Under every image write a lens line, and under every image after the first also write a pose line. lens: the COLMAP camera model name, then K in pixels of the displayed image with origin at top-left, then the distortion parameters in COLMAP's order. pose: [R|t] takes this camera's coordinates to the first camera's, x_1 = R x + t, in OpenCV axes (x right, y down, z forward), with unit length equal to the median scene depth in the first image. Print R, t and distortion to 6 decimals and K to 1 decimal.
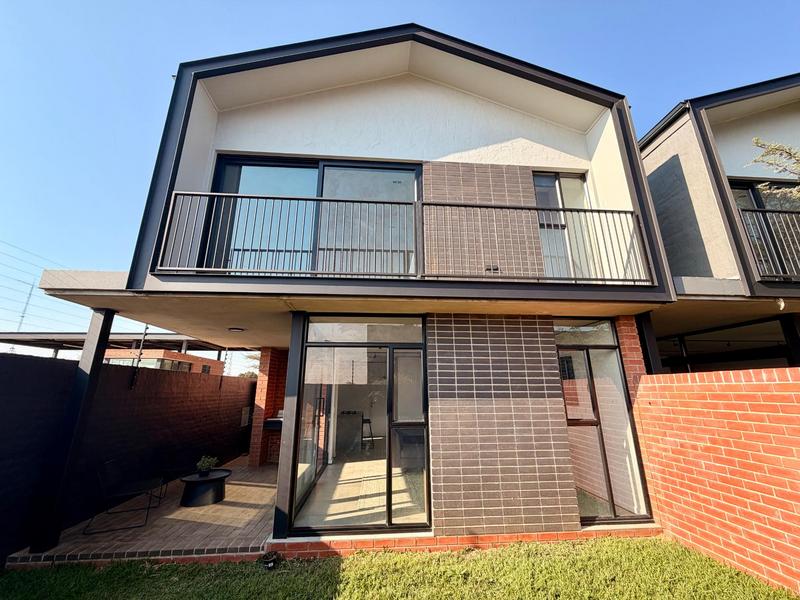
lens RADIAL K [[320.1, 0, 400.0], [0, 320.1, 300.0], [0, 0, 1]] dist [0.001122, 0.000279]
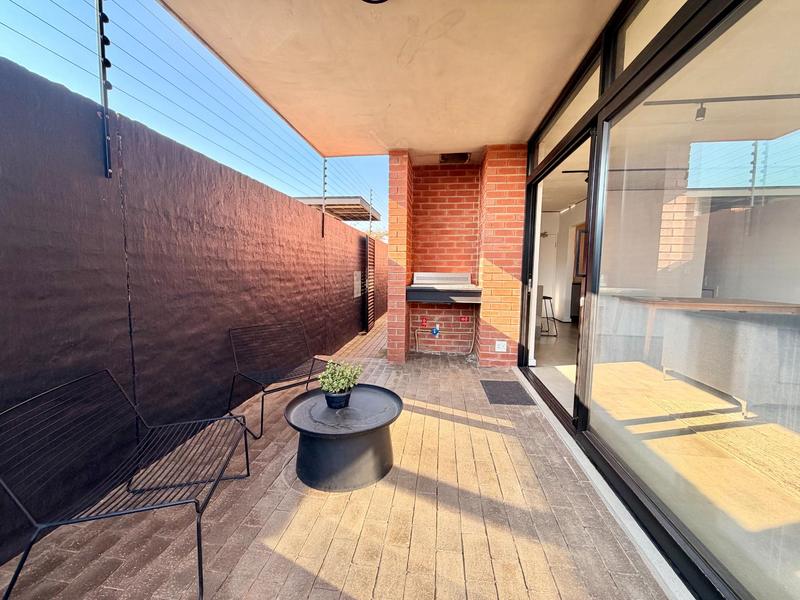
lens RADIAL K [[320.1, 0, 400.0], [0, 320.1, 300.0], [0, 0, 1]] dist [0.001122, 0.000279]
pose [[0.977271, 0.032475, -0.209490, -0.489882], [0.045055, 0.933803, 0.354939, 0.307826], [0.207149, -0.356310, 0.911116, 0.746082]]
